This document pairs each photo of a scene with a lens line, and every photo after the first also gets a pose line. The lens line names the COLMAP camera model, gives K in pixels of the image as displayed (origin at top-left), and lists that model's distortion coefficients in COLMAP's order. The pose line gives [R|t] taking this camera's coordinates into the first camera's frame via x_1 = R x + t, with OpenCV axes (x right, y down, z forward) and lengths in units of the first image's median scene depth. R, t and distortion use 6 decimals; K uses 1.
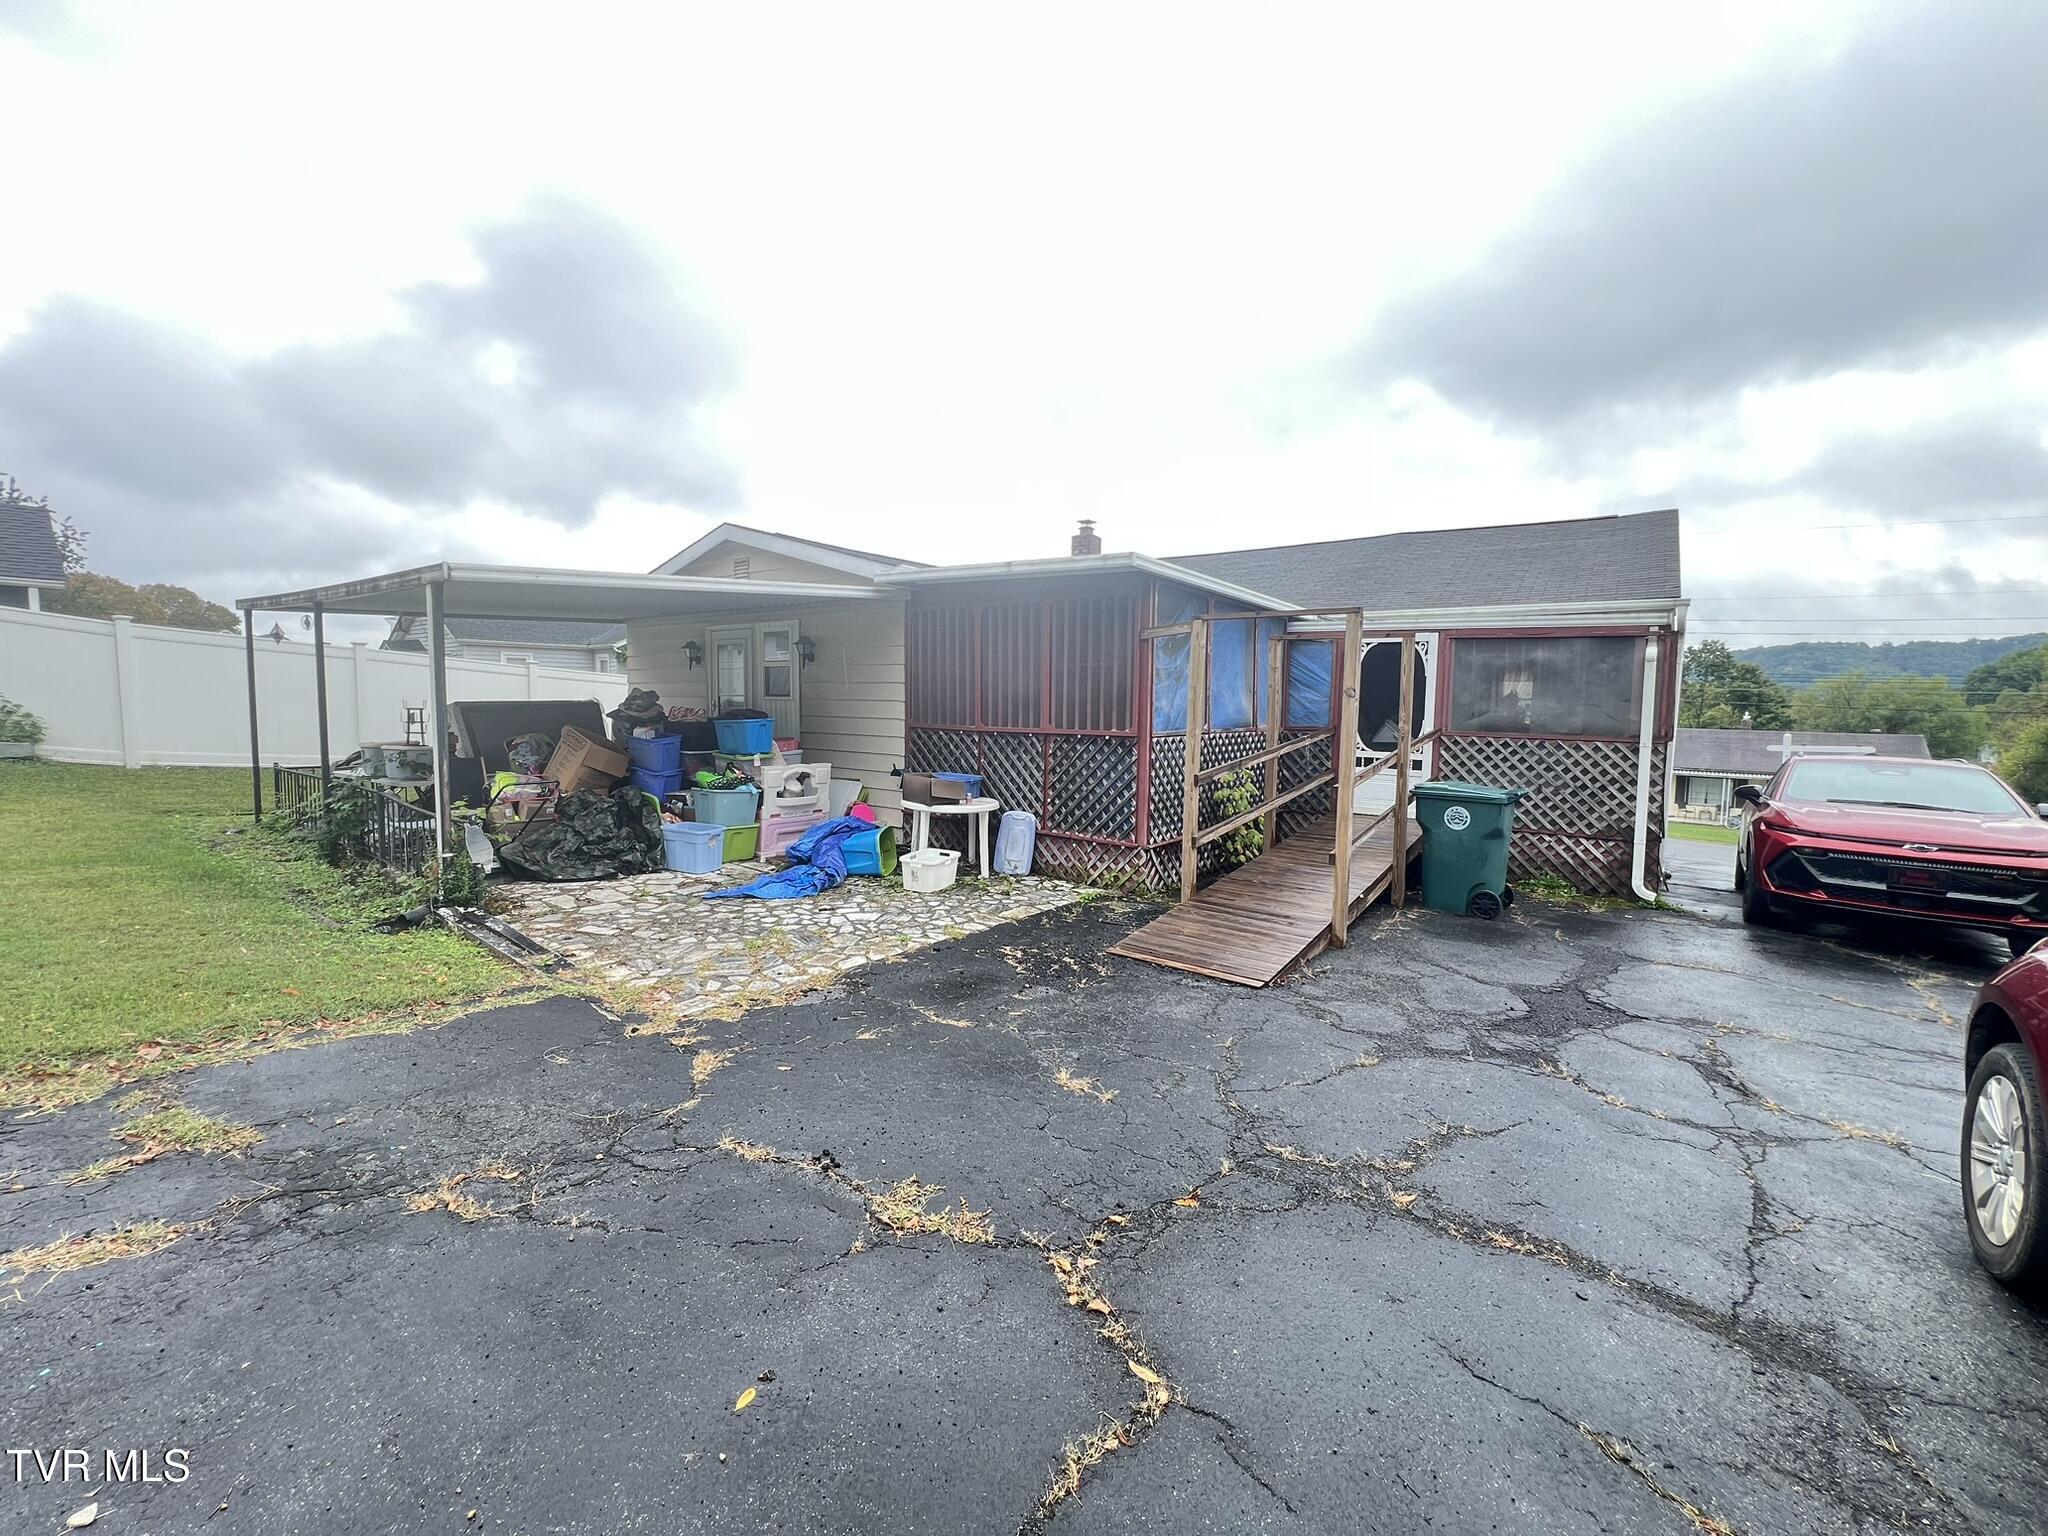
lens RADIAL K [[820.0, 0, 1013.3], [0, 820.0, 762.8], [0, 0, 1]] dist [0.000358, 0.000058]
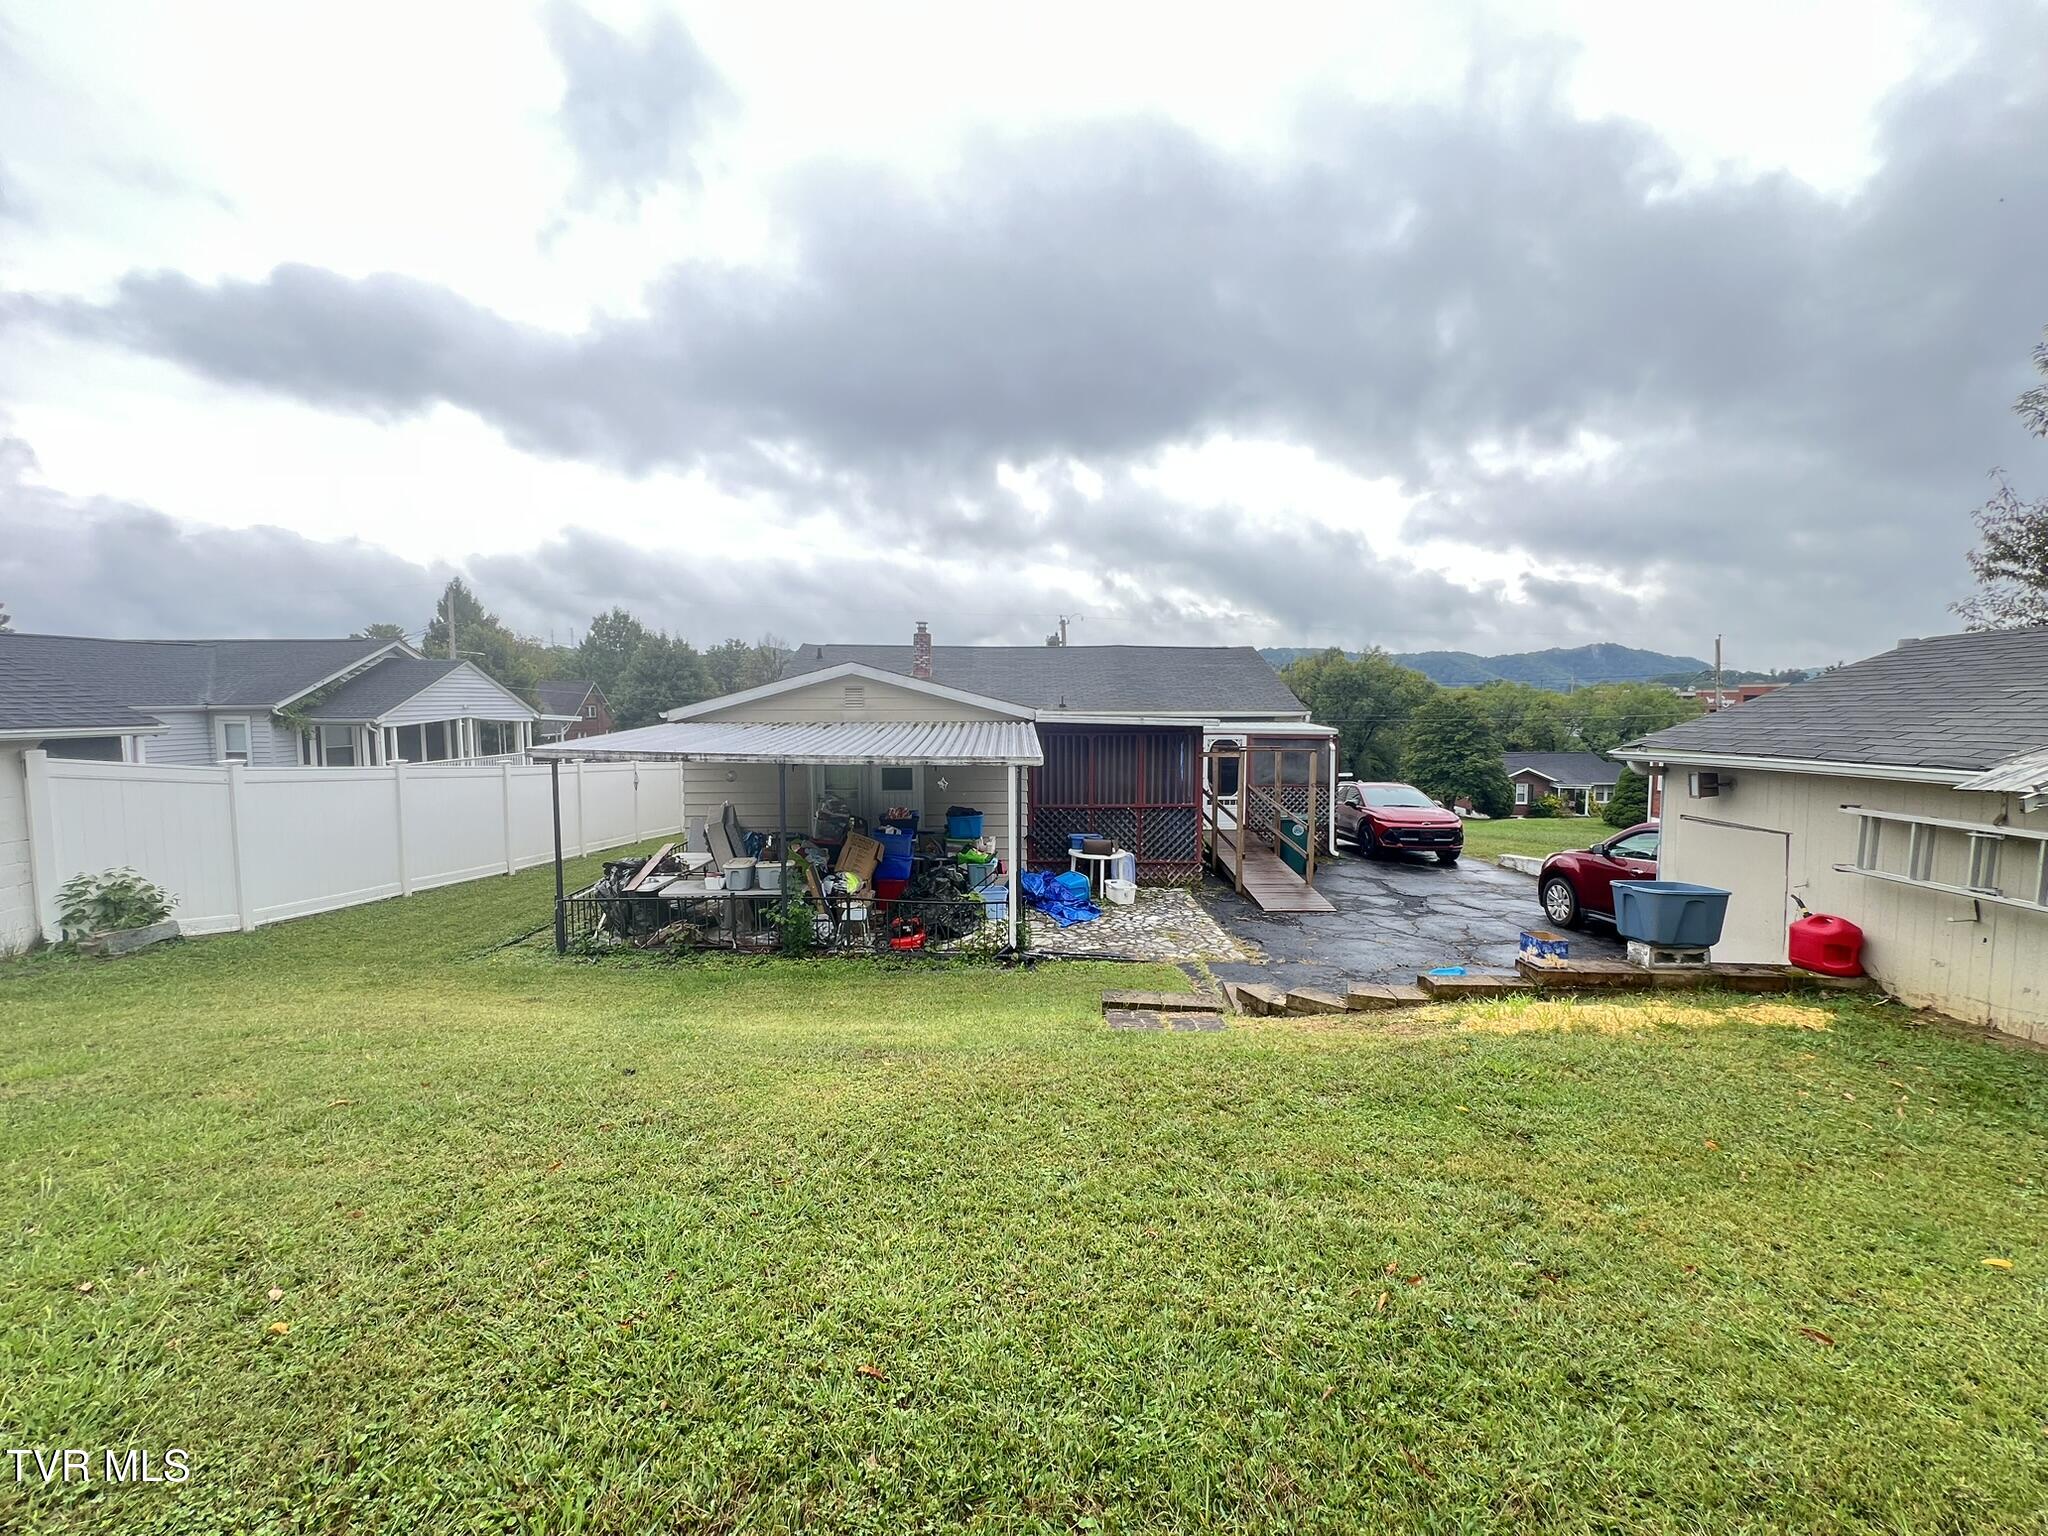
lens RADIAL K [[820.0, 0, 1013.3], [0, 820.0, 762.8], [0, 0, 1]] dist [0.000358, 0.000058]
pose [[0.797625, -0.062848, 0.599870, -1.276308], [0.063231, 0.997789, 0.020462, -0.190690], [-0.599830, 0.021609, 0.799835, -0.277442]]
